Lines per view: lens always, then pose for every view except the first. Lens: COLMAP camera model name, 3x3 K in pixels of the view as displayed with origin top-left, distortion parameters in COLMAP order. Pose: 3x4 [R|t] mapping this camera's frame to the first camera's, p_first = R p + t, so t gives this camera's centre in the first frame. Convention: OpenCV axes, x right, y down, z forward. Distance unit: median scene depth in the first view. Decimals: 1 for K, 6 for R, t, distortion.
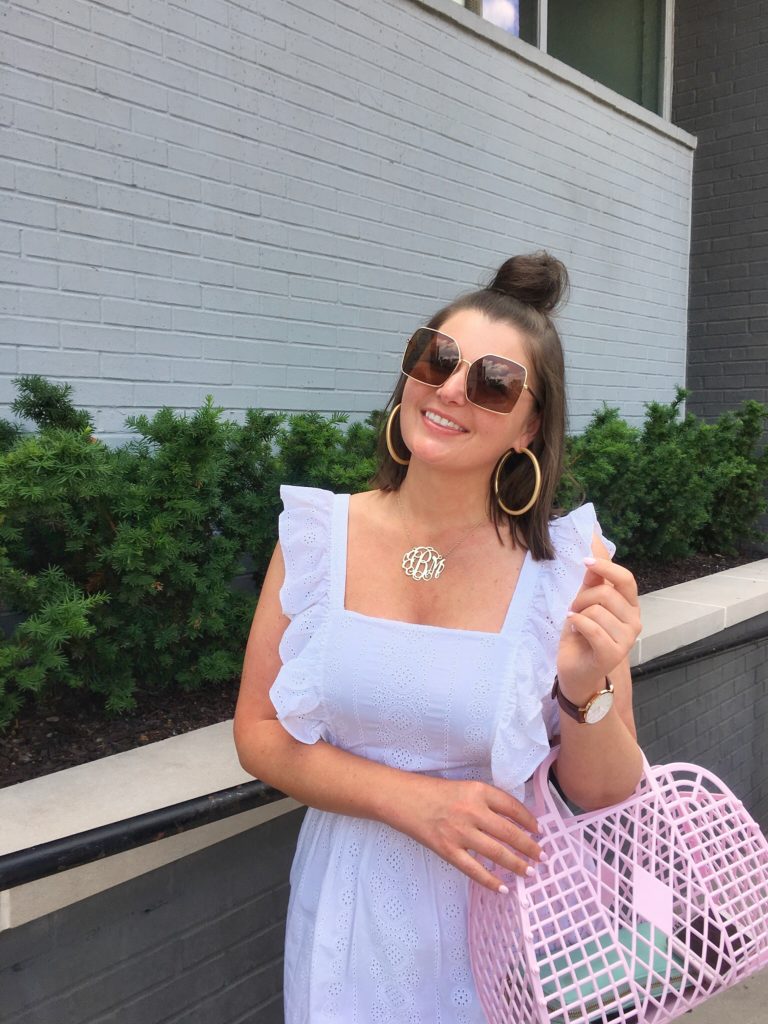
lens RADIAL K [[857.8, 0, 411.5], [0, 857.8, 499.8], [0, 0, 1]] dist [0.059479, -0.082073]
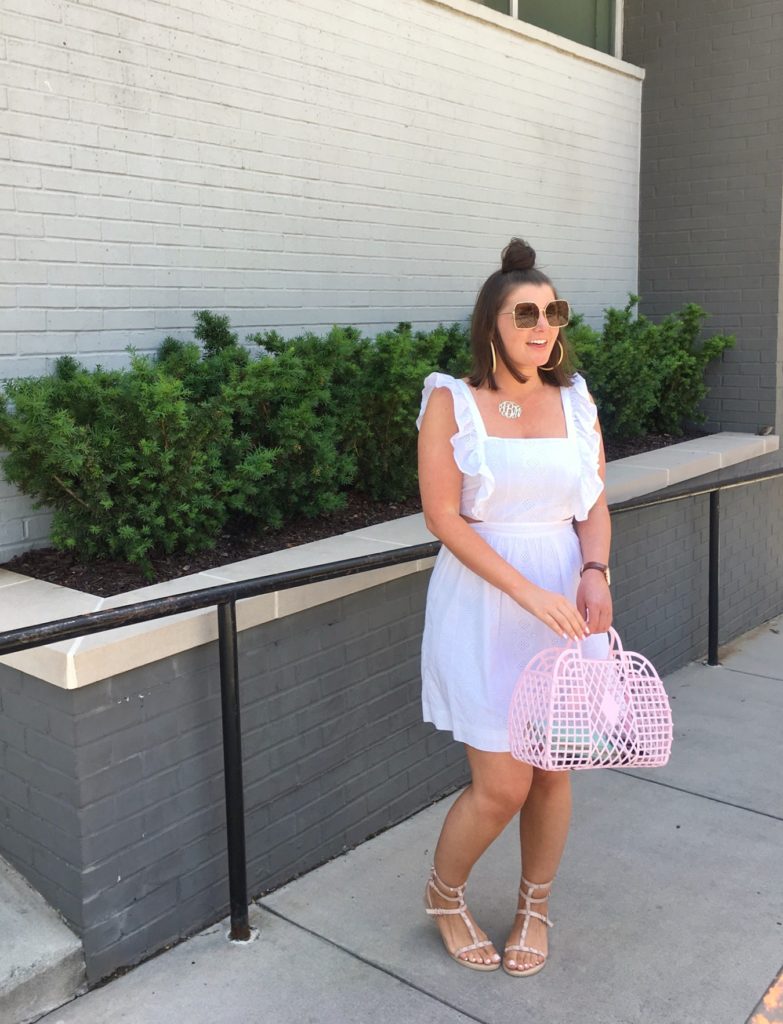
lens RADIAL K [[1007.6, 0, 384.5], [0, 1007.6, 437.0], [0, 0, 1]] dist [0.036734, 0.000000]
pose [[0.998220, -0.023866, 0.054655, -0.175076], [0.021901, 0.999102, 0.036259, 0.015260], [-0.055472, -0.034997, 0.997847, -0.597575]]
